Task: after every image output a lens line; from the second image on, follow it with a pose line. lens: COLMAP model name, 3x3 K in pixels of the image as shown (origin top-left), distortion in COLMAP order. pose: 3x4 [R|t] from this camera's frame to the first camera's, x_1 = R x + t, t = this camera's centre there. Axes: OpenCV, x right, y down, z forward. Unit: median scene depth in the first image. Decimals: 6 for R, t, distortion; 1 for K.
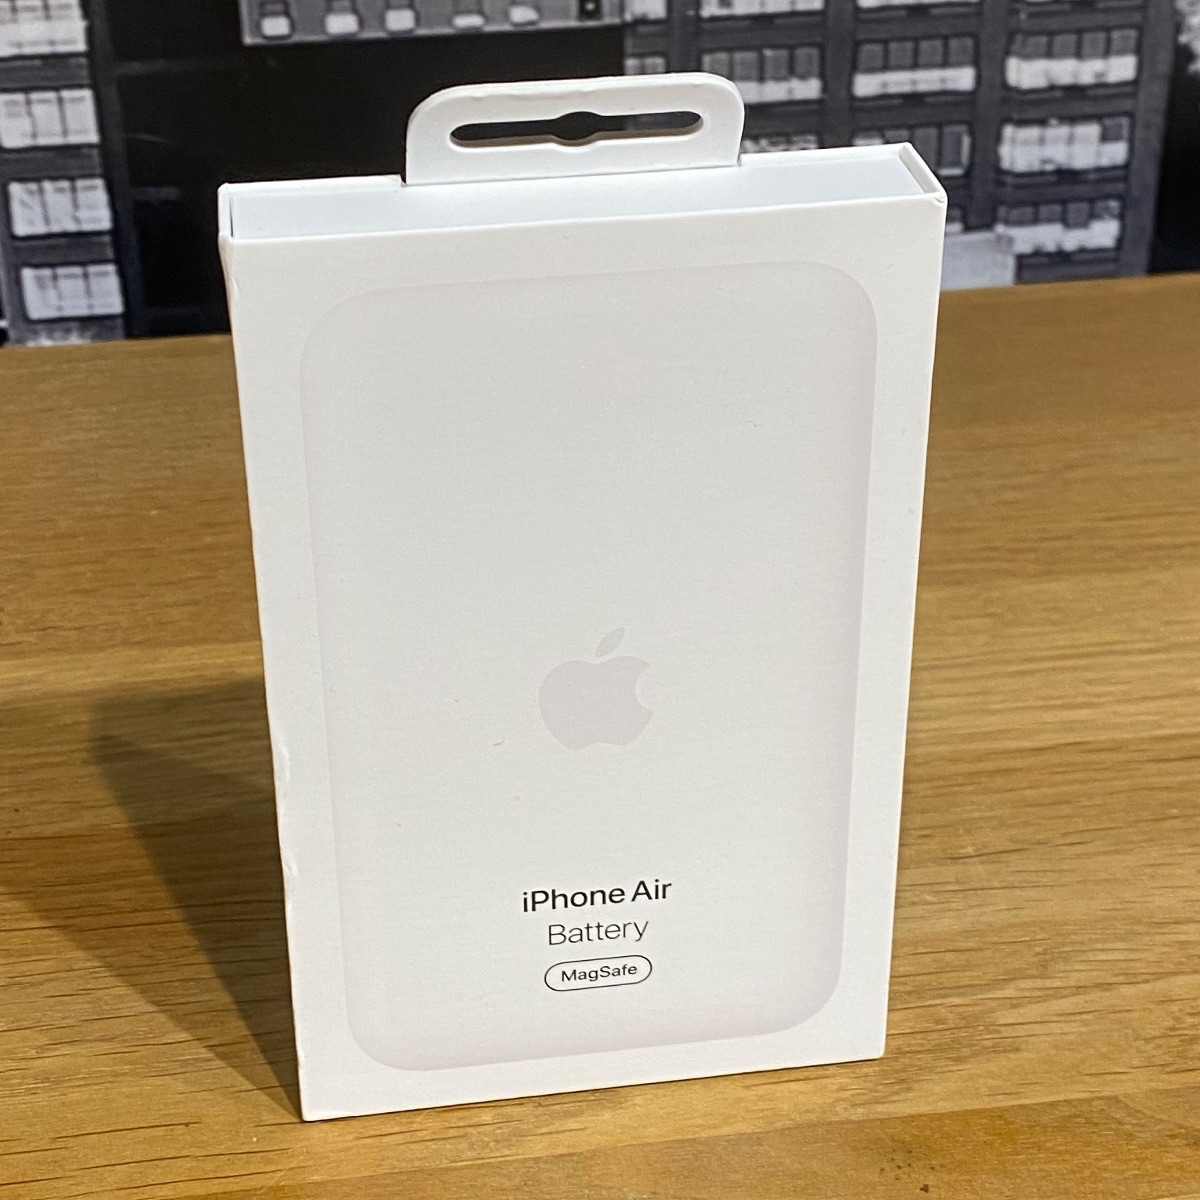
lens RADIAL K [[2443.1, 0, 619.4], [0, 2443.1, 608.6], [0, 0, 1]] dist [0.094132, 0.000000]
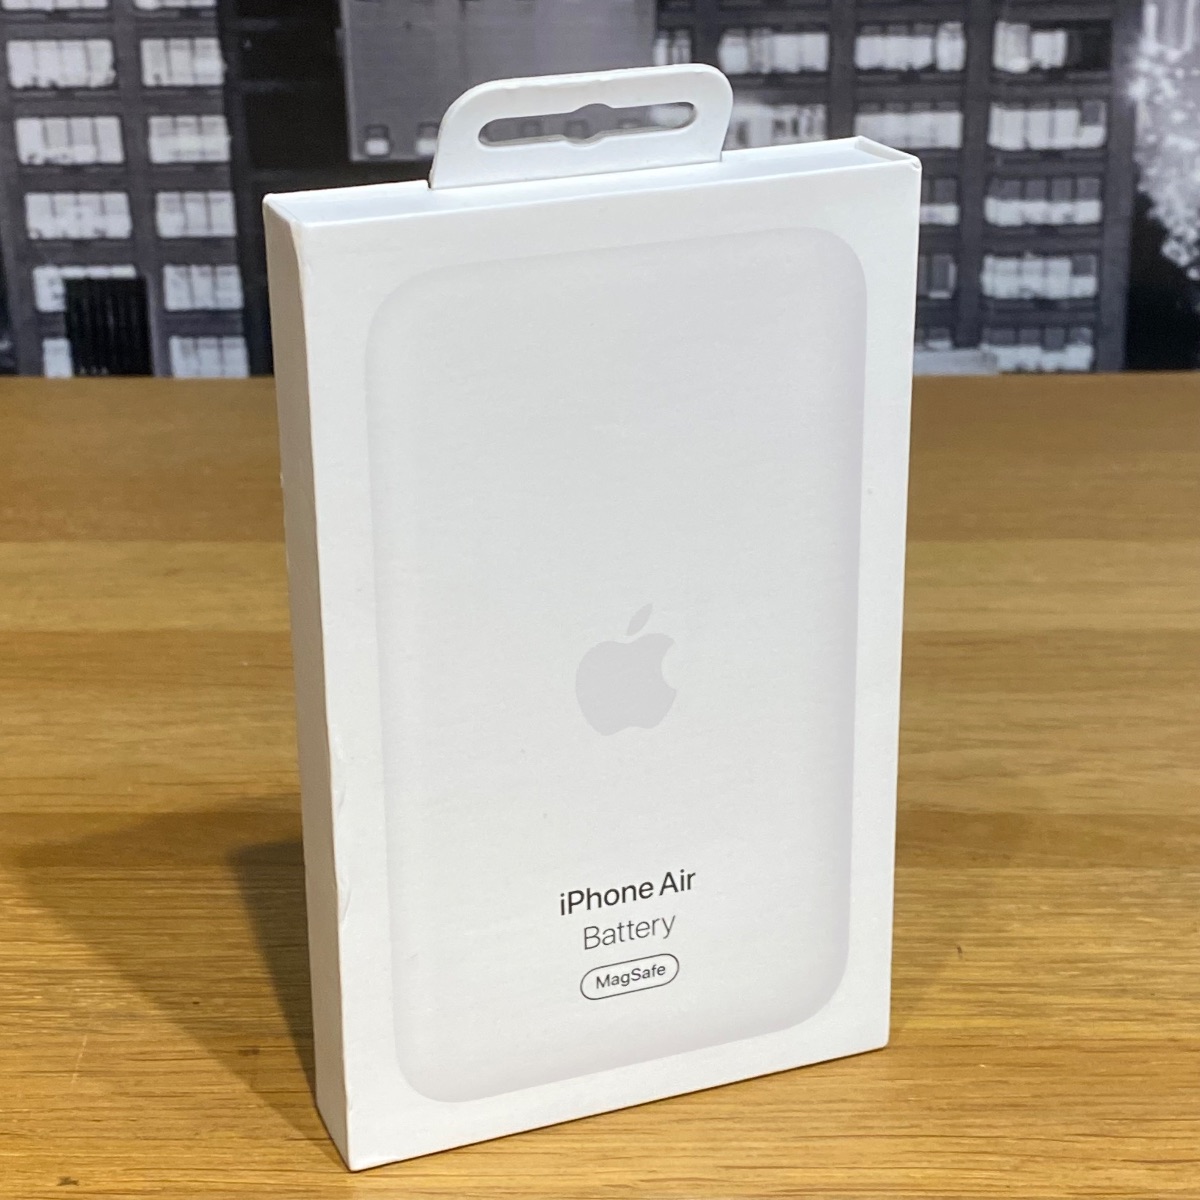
lens RADIAL K [[2443.1, 0, 547.6], [0, 2443.1, 599.7], [0, 0, 1]] dist [0.094132, 0.000000]
pose [[0.982711, 0.055384, -0.176666, 0.228102], [-0.083993, 0.983729, -0.158819, 0.230930], [0.164996, 0.170912, 0.971373, -0.202188]]
